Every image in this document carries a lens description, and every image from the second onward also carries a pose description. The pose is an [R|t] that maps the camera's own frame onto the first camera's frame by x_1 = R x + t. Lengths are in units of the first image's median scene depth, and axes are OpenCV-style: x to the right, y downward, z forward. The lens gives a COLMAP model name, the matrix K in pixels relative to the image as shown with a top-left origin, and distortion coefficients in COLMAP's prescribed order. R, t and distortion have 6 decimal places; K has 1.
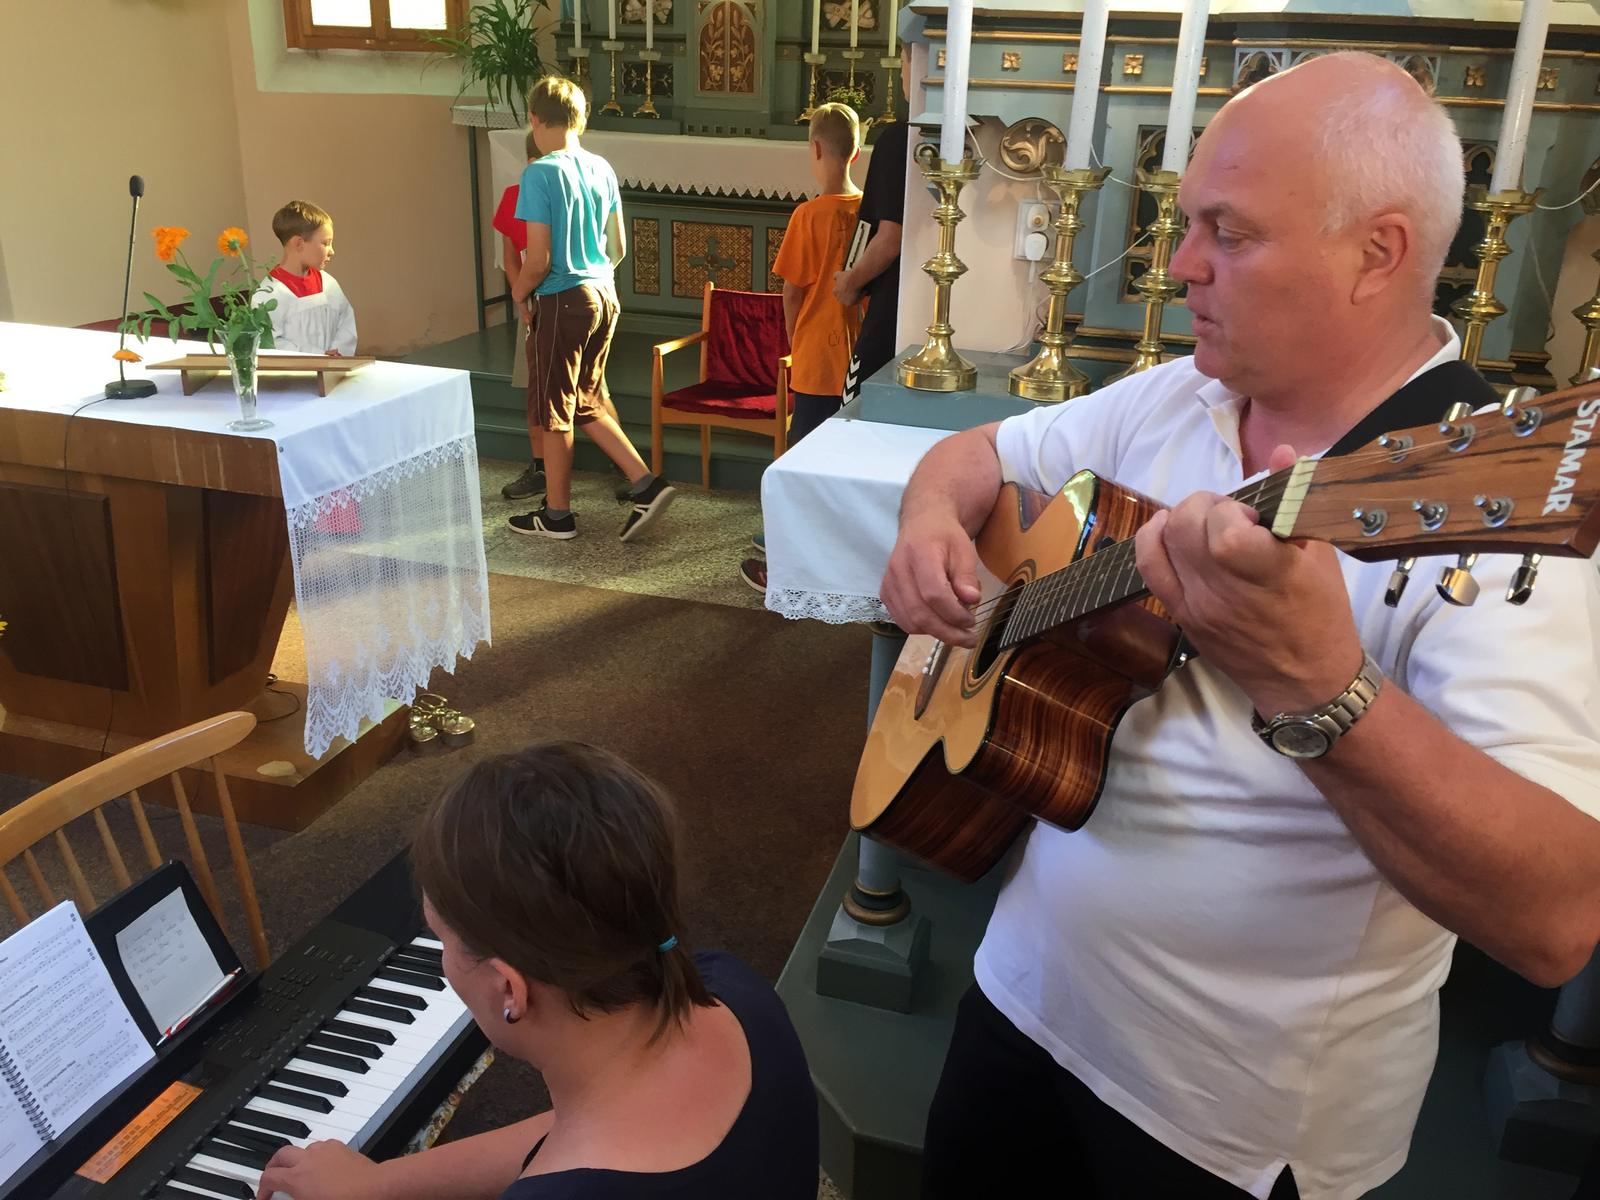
lens RADIAL K [[1352.8, 0, 799.5], [0, 1352.8, 601.8], [0, 0, 1]] dist [0.033172, 0.006066]
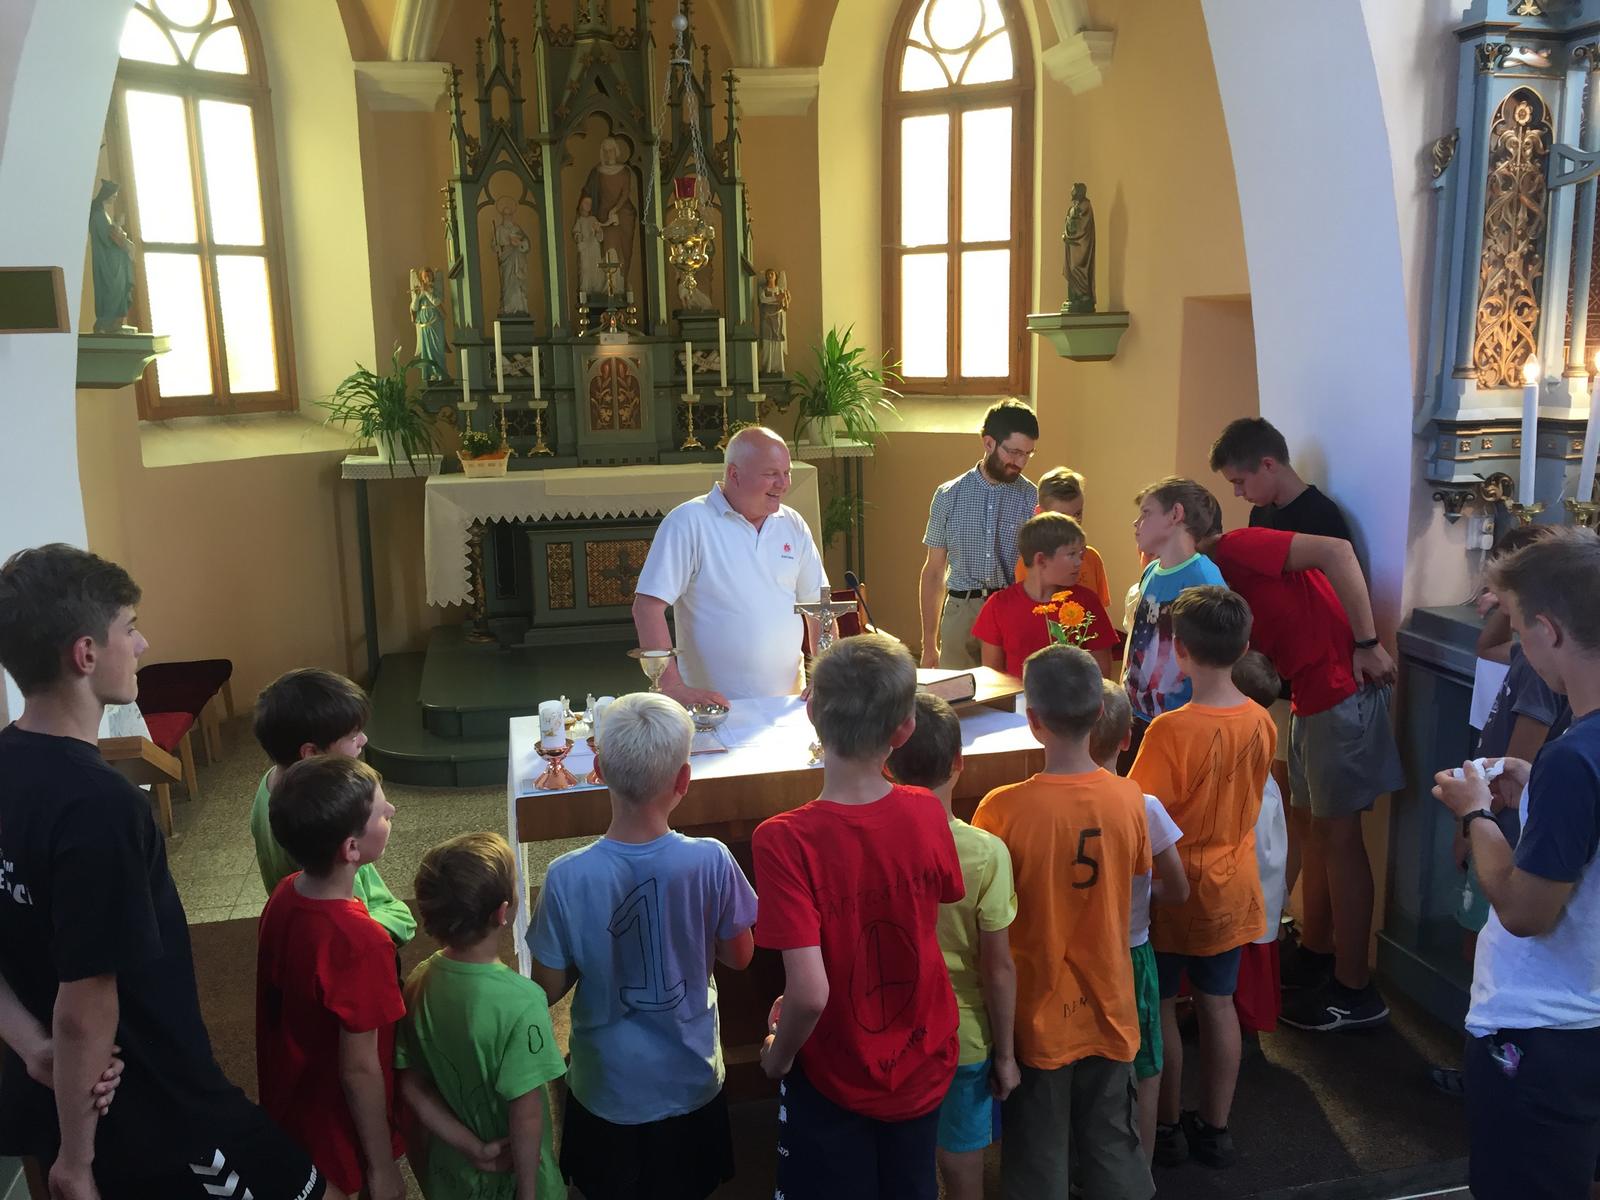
lens RADIAL K [[1352.8, 0, 802.4], [0, 1352.8, 596.4], [0, 0, 1]] dist [0.033172, 0.006066]
pose [[0.893979, -0.132292, 0.428135, -0.425229], [0.211101, 0.967100, -0.141965, -0.042315], [-0.395269, 0.217293, 0.892494, -0.056376]]
